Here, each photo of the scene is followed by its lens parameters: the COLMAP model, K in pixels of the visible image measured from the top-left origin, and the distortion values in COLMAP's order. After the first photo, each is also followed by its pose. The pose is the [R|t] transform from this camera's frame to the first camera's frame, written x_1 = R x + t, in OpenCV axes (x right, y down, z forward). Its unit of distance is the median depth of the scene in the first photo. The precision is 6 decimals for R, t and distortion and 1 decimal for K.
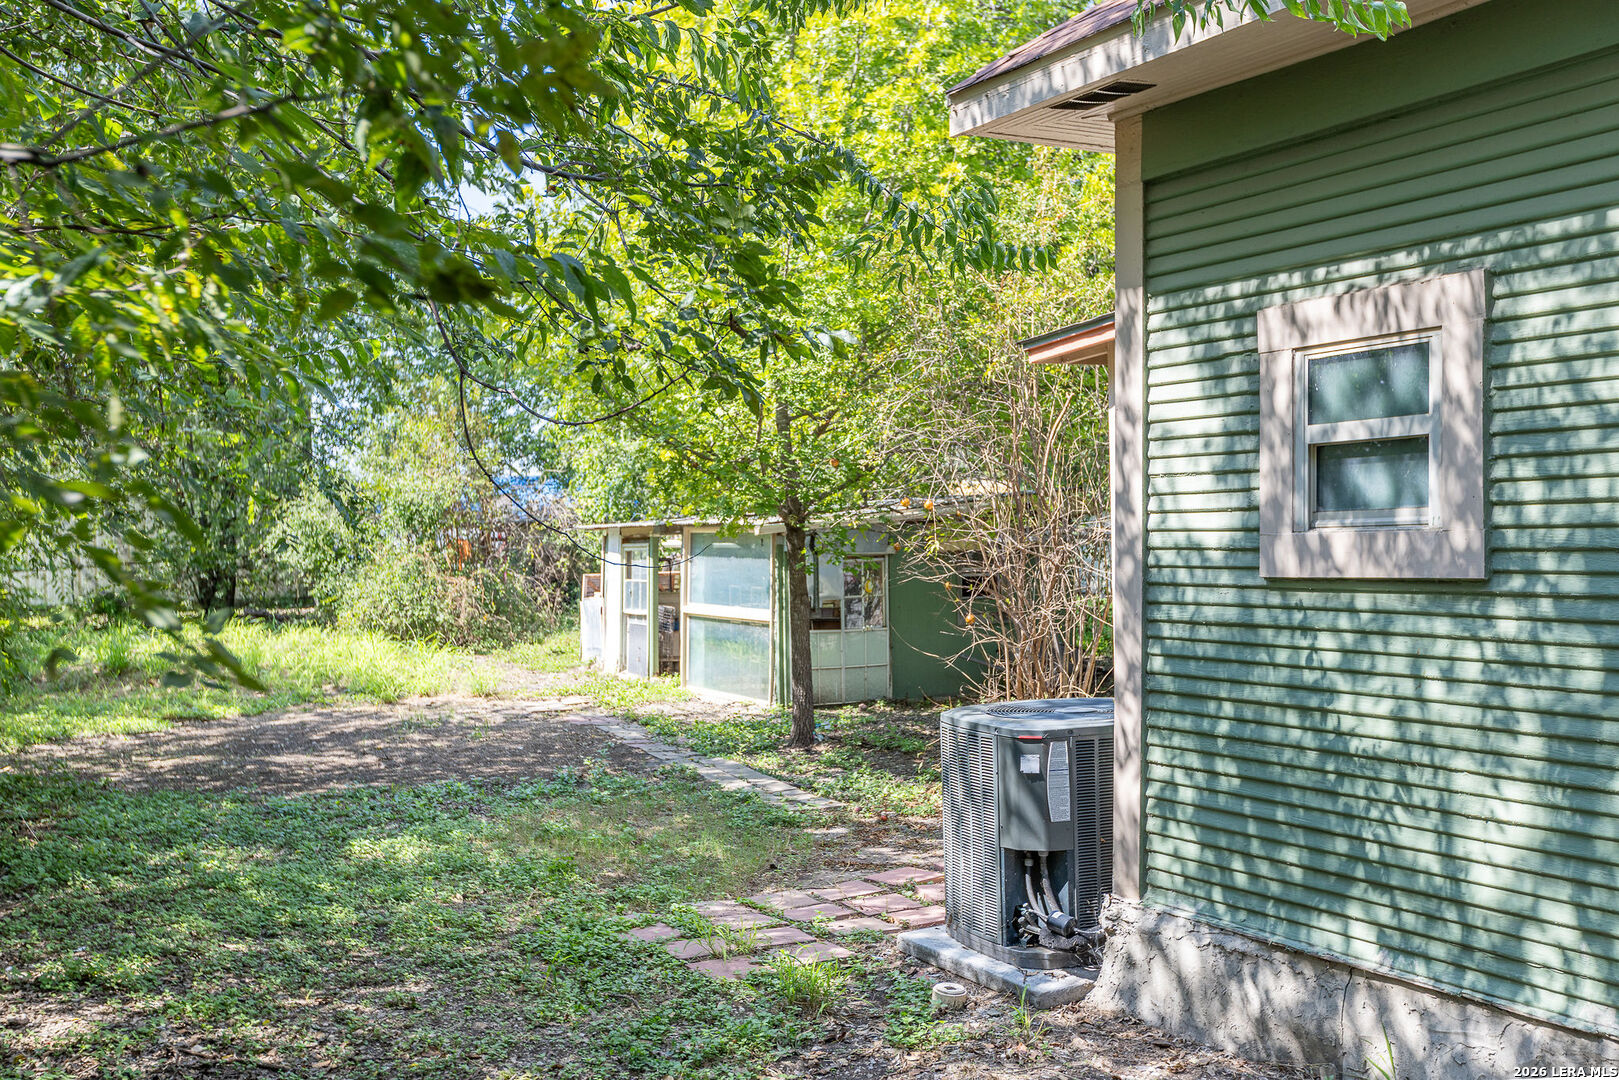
lens RADIAL K [[1626.5, 0, 809.8], [0, 1626.5, 541.9], [0, 0, 1]] dist [-0.017359, 0.000000]
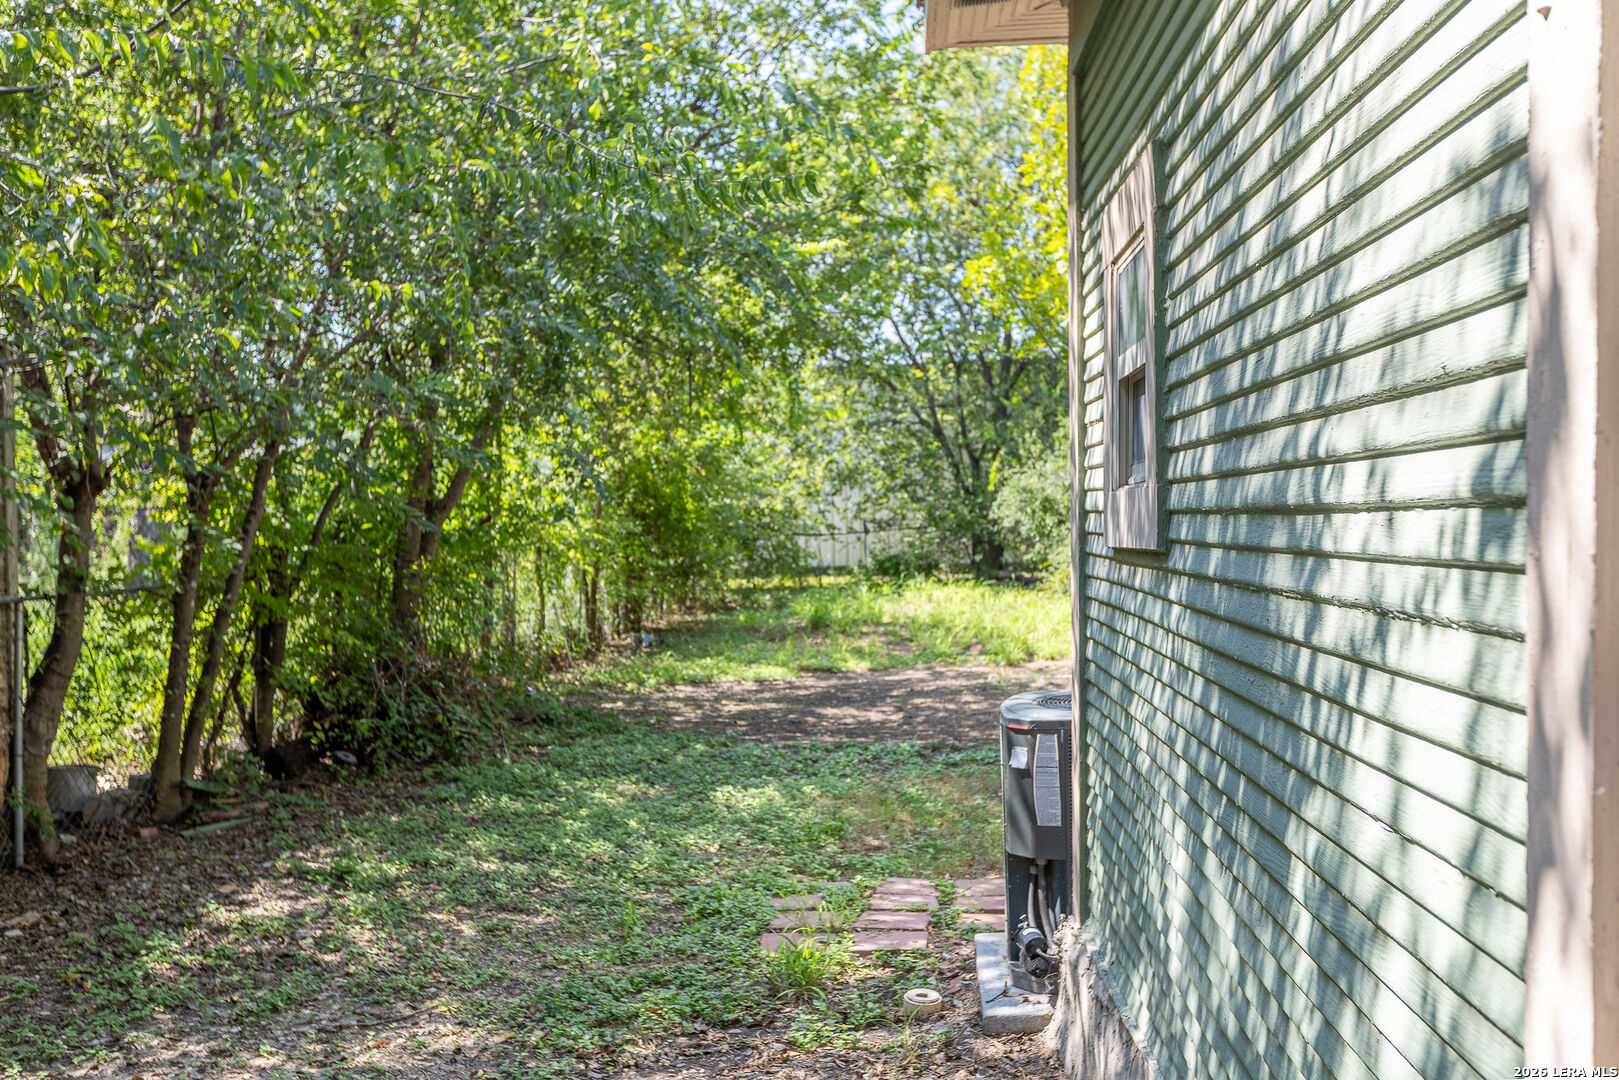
lens RADIAL K [[1626.5, 0, 805.7], [0, 1626.5, 539.8], [0, 0, 1]] dist [-0.017359, 0.000000]
pose [[0.843961, 0.006605, -0.536364, 0.165648], [0.004103, 0.999815, 0.018767, 0.000499], [0.536389, -0.018039, 0.843778, 0.063793]]
